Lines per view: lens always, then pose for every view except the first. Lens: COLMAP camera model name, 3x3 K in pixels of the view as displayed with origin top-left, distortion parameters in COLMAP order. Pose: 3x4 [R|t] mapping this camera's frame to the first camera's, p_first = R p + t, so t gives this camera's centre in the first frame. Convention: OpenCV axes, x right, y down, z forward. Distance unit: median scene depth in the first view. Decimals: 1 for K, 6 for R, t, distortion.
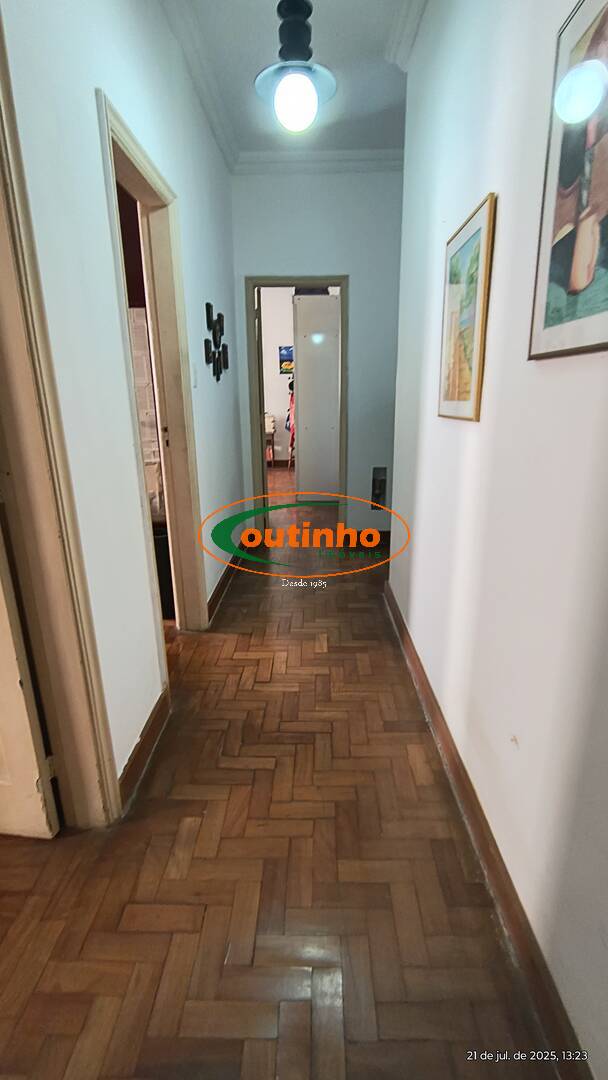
lens RADIAL K [[495.8, 0, 308.9], [0, 495.8, 542.5], [0, 0, 1]] dist [-0.002980, 0.002268]
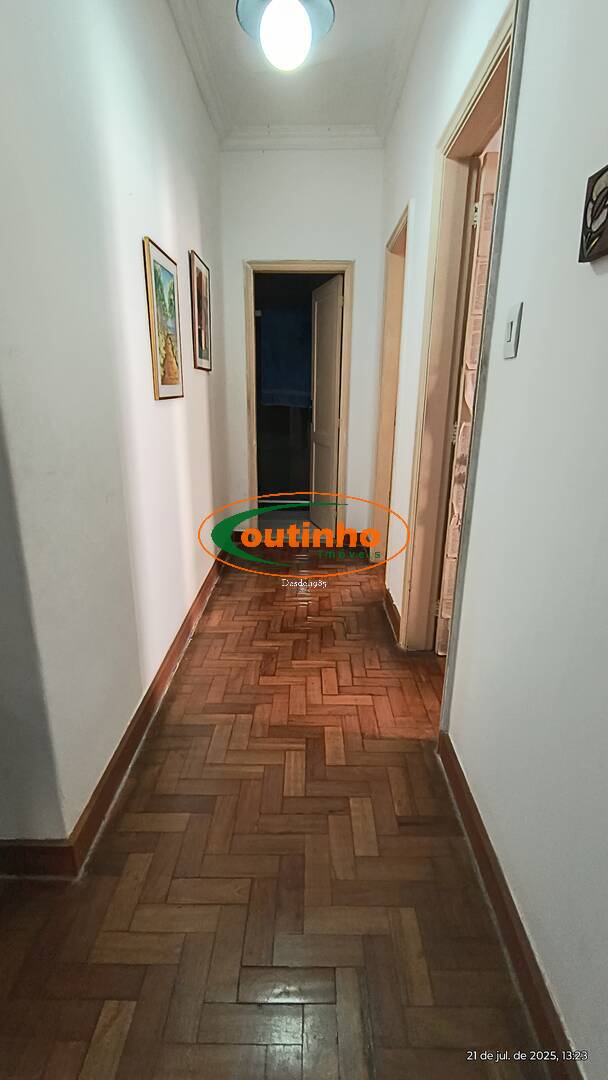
lens RADIAL K [[495.8, 0, 308.9], [0, 495.8, 542.5], [0, 0, 1]] dist [-0.002980, 0.002268]
pose [[-0.999946, 0.003015, -0.009915, -0.049815], [-0.003006, 0.831232, 0.555918, -0.539766], [0.009918, 0.555918, -0.831178, 1.878016]]
